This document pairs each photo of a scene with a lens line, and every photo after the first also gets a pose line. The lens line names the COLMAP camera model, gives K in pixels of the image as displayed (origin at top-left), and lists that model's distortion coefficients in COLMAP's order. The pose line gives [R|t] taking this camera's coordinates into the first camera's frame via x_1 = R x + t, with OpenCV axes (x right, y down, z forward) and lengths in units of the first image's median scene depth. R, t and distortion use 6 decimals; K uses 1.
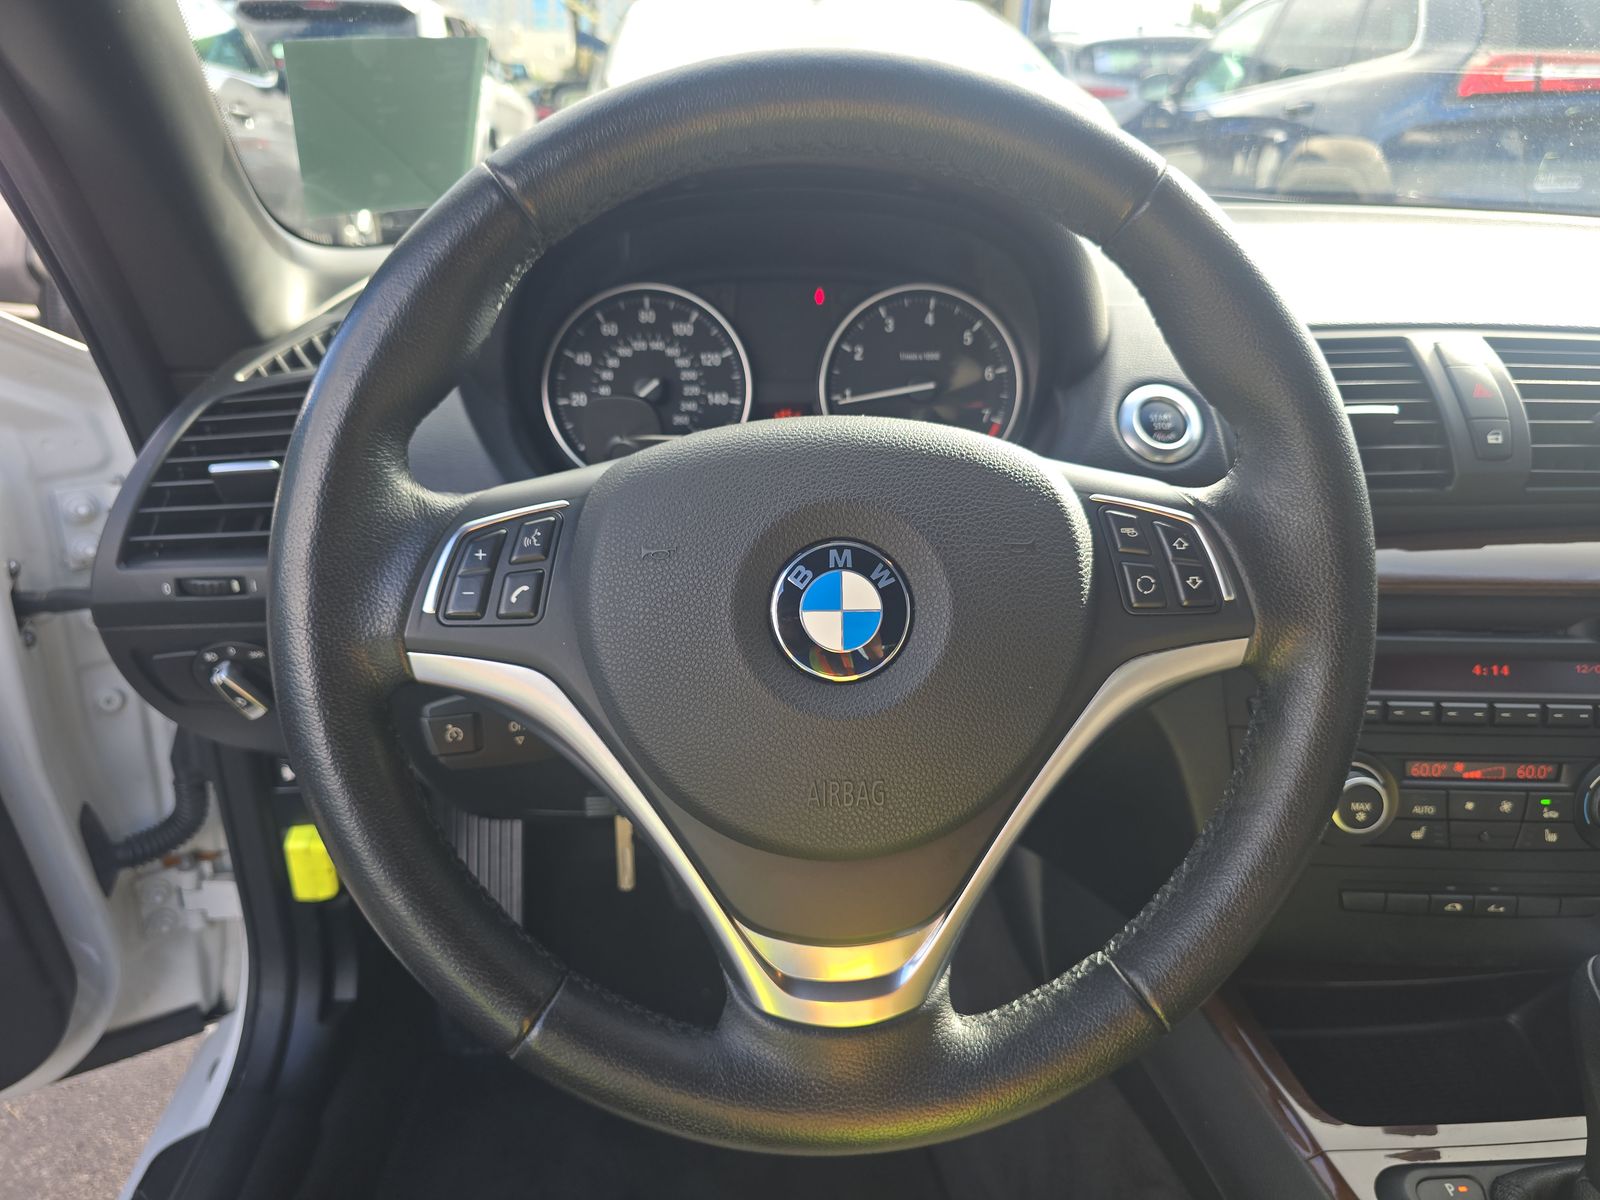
lens RADIAL K [[1067.2, 0, 809.3], [0, 1067.2, 590.1], [0, 0, 1]] dist [0.027291, -0.026195]
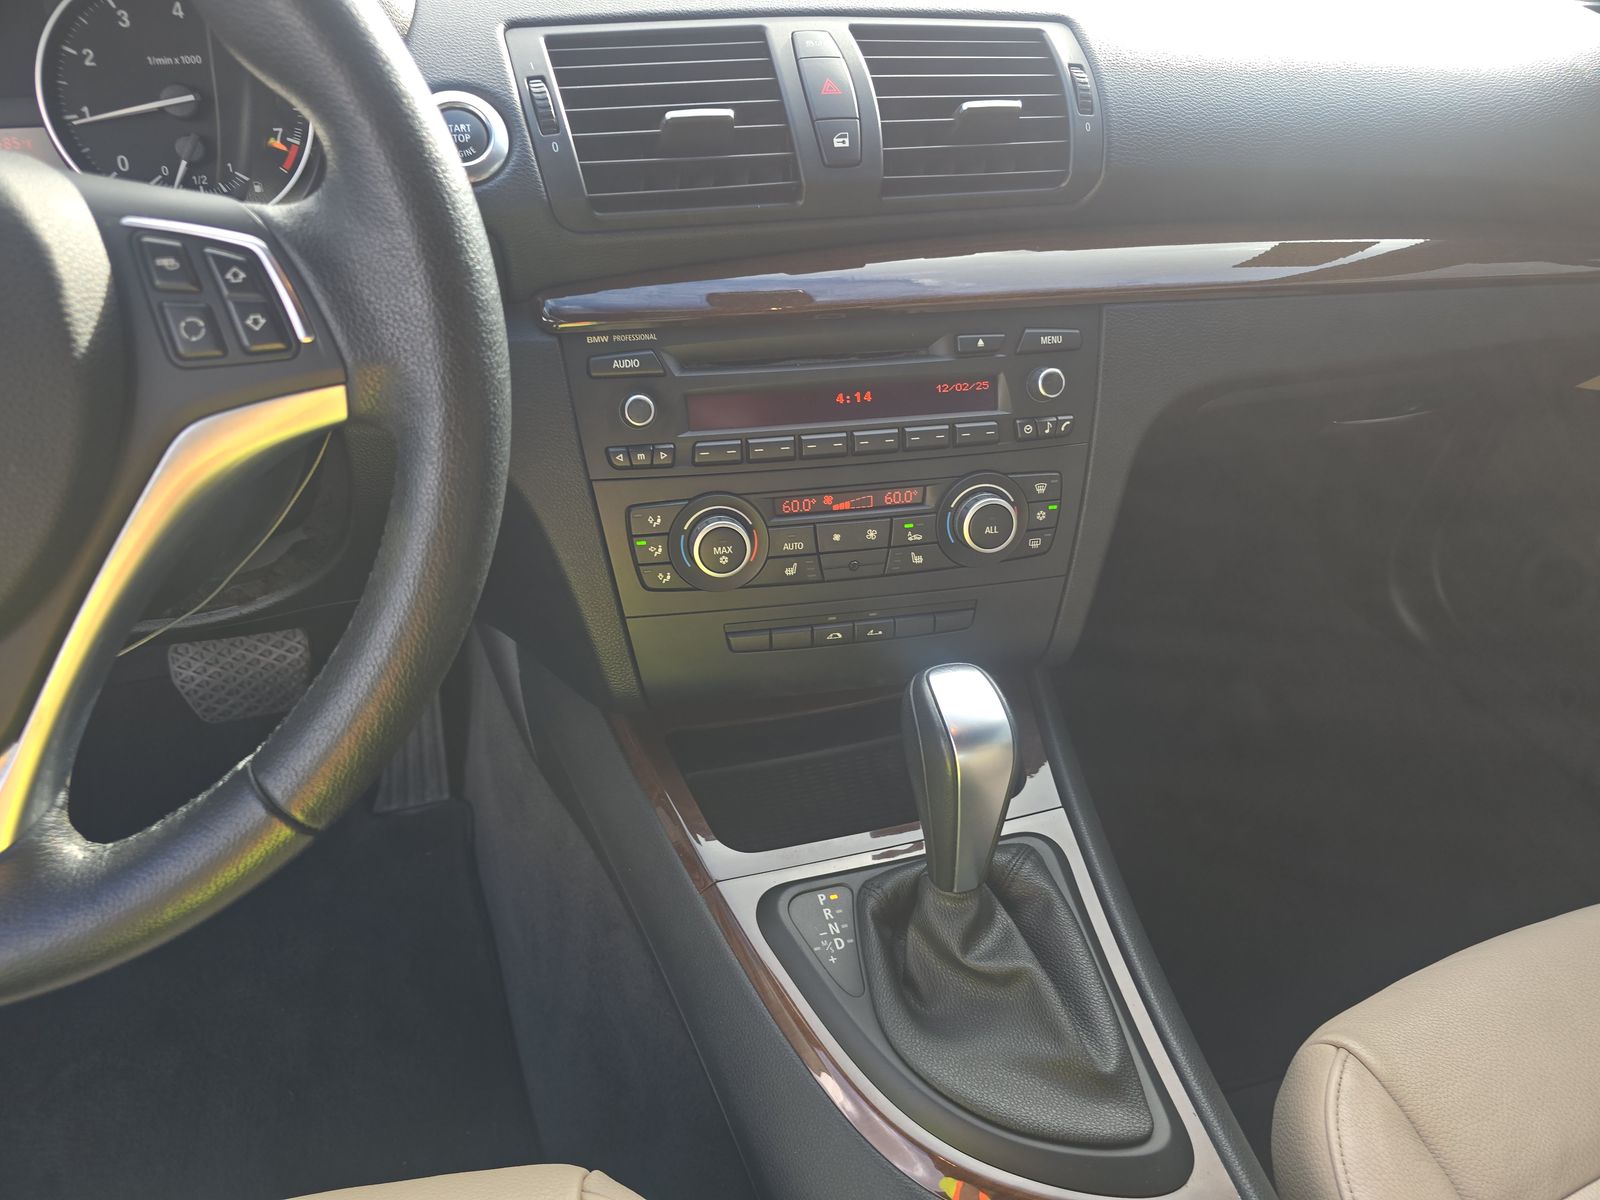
lens RADIAL K [[1067.2, 0, 809.3], [0, 1067.2, 590.1], [0, 0, 1]] dist [0.027291, -0.026195]
pose [[0.976687, -0.112527, 0.182809, 0.390672], [0.070573, 0.972577, 0.221618, 0.026326], [-0.202734, -0.203550, 0.957845, 0.045452]]
